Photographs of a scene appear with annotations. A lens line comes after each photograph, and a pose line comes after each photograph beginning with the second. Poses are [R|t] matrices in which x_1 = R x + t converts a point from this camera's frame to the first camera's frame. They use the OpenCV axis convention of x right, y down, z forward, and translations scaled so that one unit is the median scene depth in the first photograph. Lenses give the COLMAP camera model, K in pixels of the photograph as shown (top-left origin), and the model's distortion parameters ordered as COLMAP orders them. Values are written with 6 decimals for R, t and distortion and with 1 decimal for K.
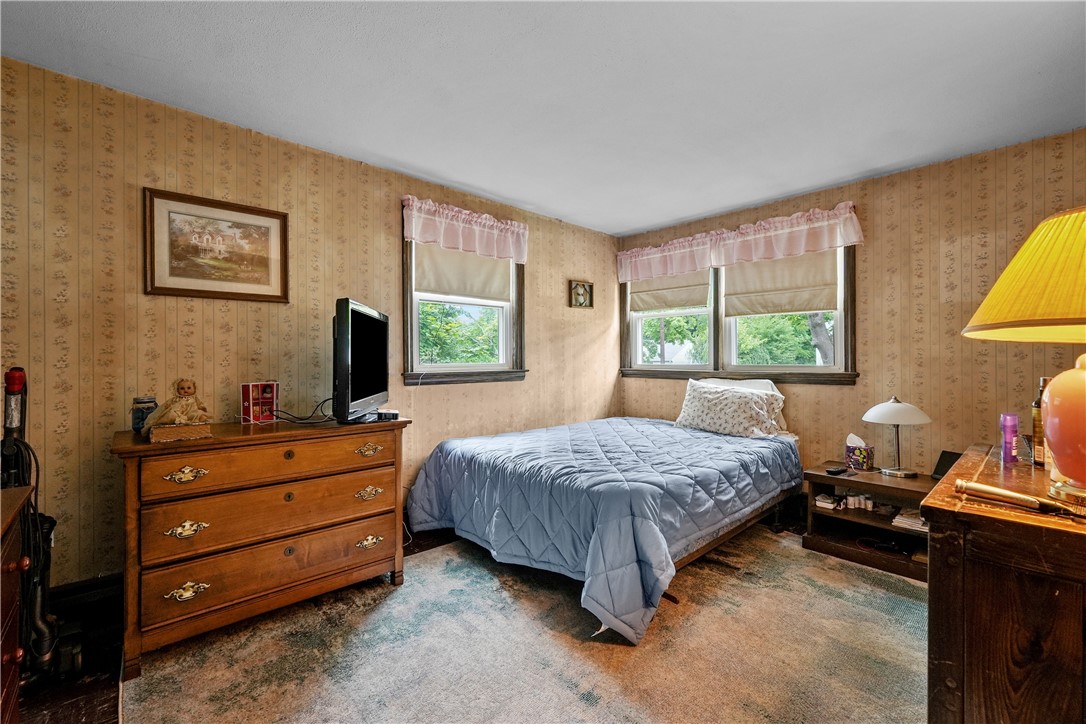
lens RADIAL K [[456.8, 0, 557.3], [0, 456.8, 357.4], [0, 0, 1]] dist [-0.008187, 0.003147]
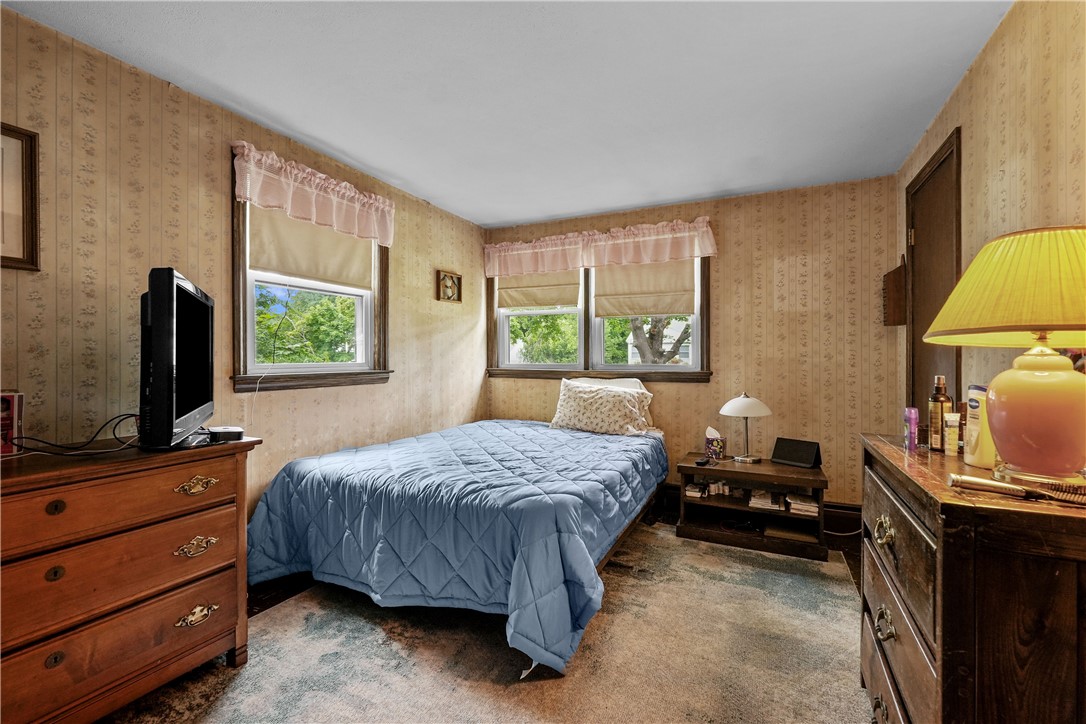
lens RADIAL K [[456.8, 0, 550.8], [0, 456.8, 356.5], [0, 0, 1]] dist [-0.008187, 0.003147]
pose [[0.933447, 0.004966, 0.358681, -0.117681], [-0.004917, 0.999987, -0.001047, 0.000422], [-0.358681, -0.000786, 0.933460, 0.110004]]
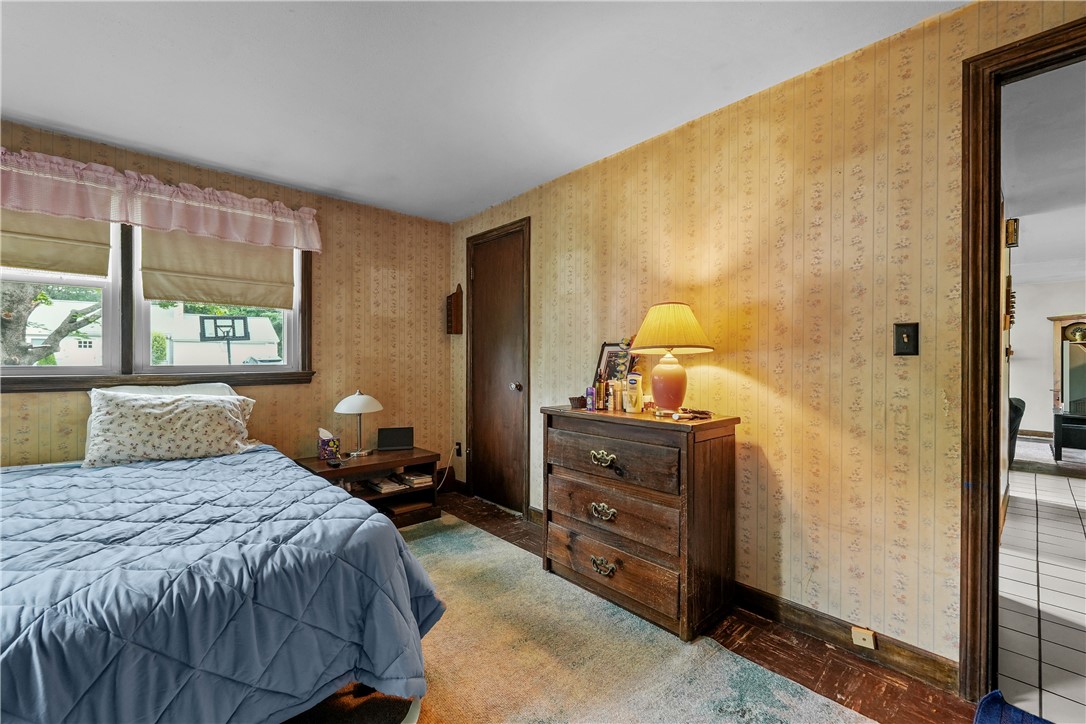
lens RADIAL K [[456.8, 0, 525.6], [0, 456.8, 358.2], [0, 0, 1]] dist [-0.008187, 0.003147]
pose [[0.037224, 0.002261, 0.999304, -0.433255], [-0.007443, 0.999970, -0.001986, 0.001544], [-0.999279, -0.007364, 0.037239, 0.509158]]
